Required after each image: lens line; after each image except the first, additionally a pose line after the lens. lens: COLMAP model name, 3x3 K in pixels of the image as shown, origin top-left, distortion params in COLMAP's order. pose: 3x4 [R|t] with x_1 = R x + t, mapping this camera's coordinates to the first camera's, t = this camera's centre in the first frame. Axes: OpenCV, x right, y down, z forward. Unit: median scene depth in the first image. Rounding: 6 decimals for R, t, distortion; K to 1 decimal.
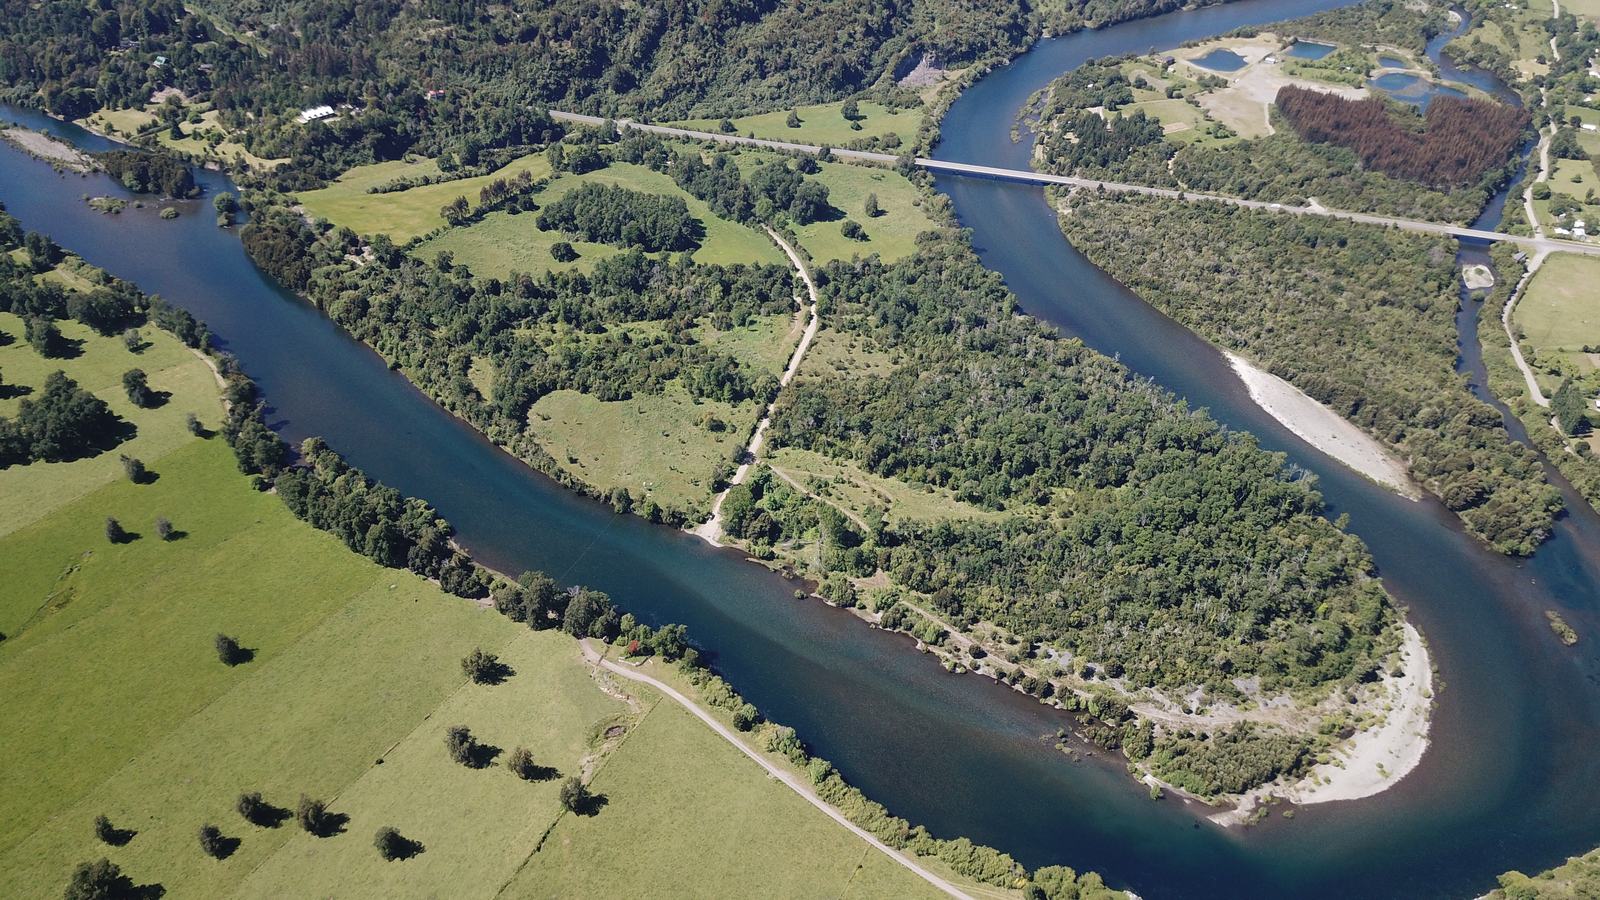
lens RADIAL K [[1180.9, 0, 806.4], [0, 1180.9, 445.2], [0, 0, 1]] dist [0.042923, -0.104047]
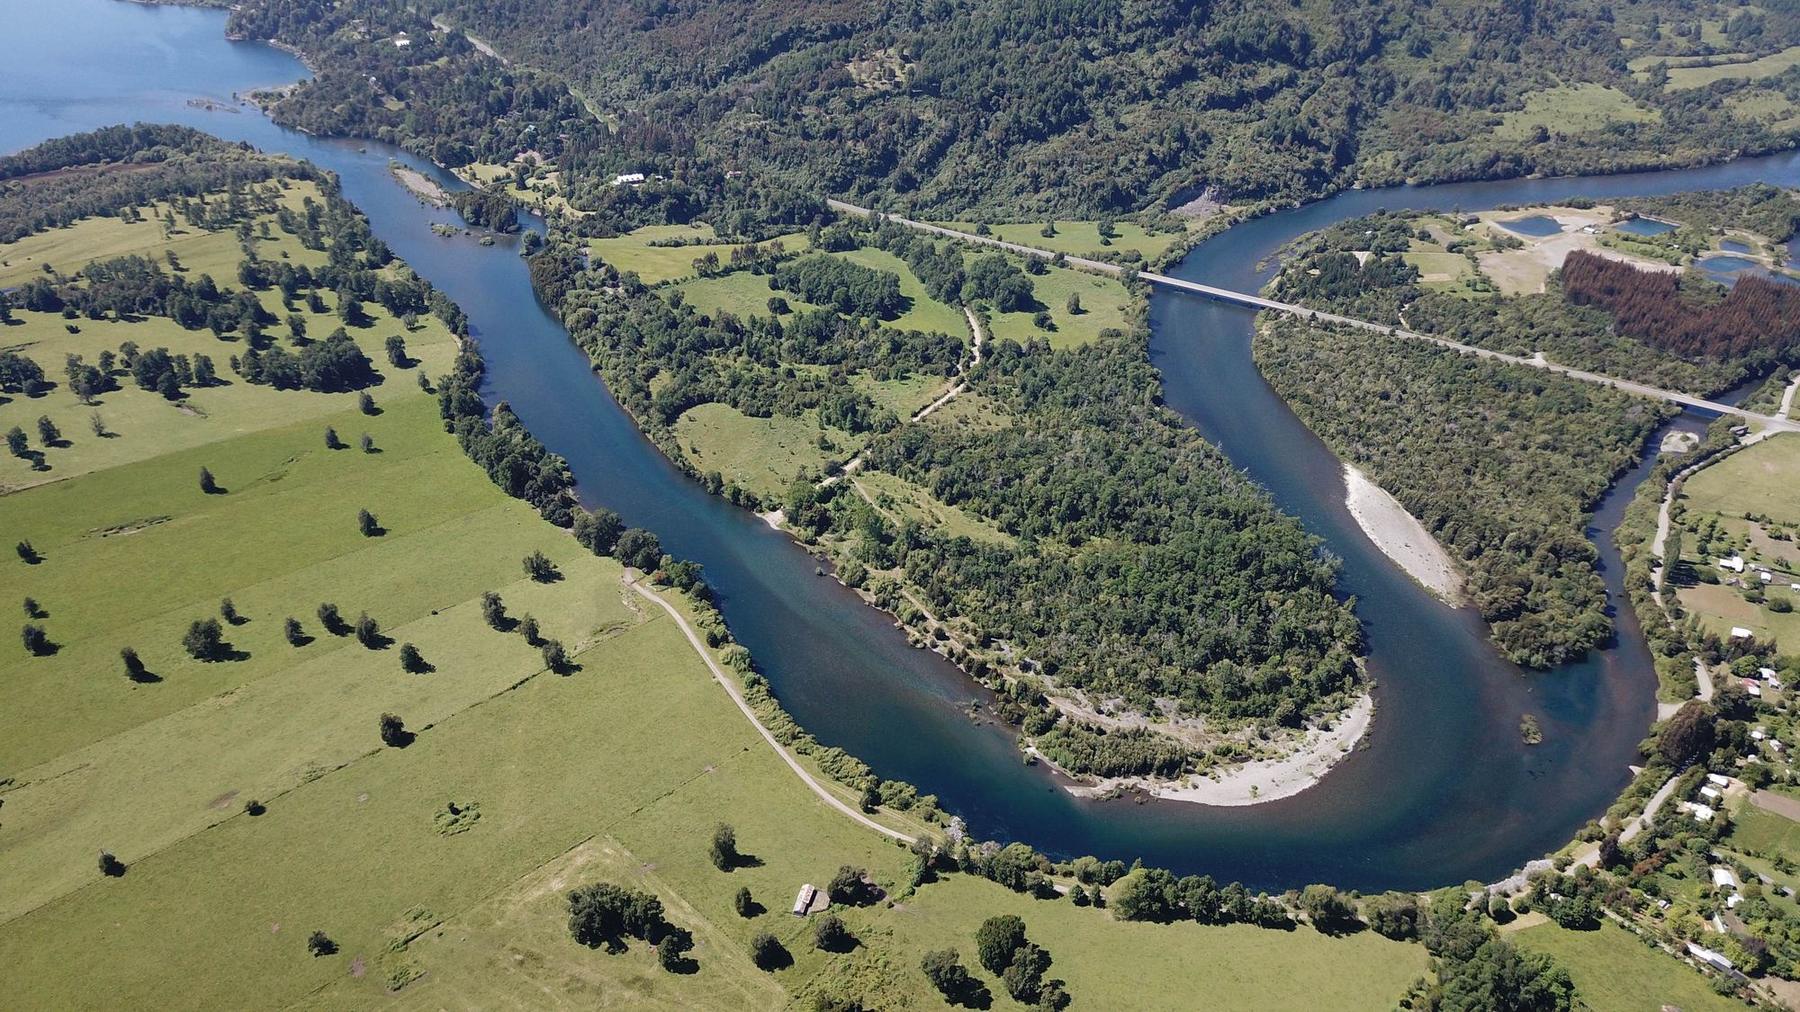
lens RADIAL K [[1328.6, 0, 907.2], [0, 1328.6, 500.6], [0, 0, 1]] dist [0.042923, -0.104047]
pose [[0.950423, 0.155603, -0.269227, 0.271040], [-0.187421, 0.977511, -0.096668, 0.112093], [0.248131, 0.142335, 0.958213, -0.135771]]
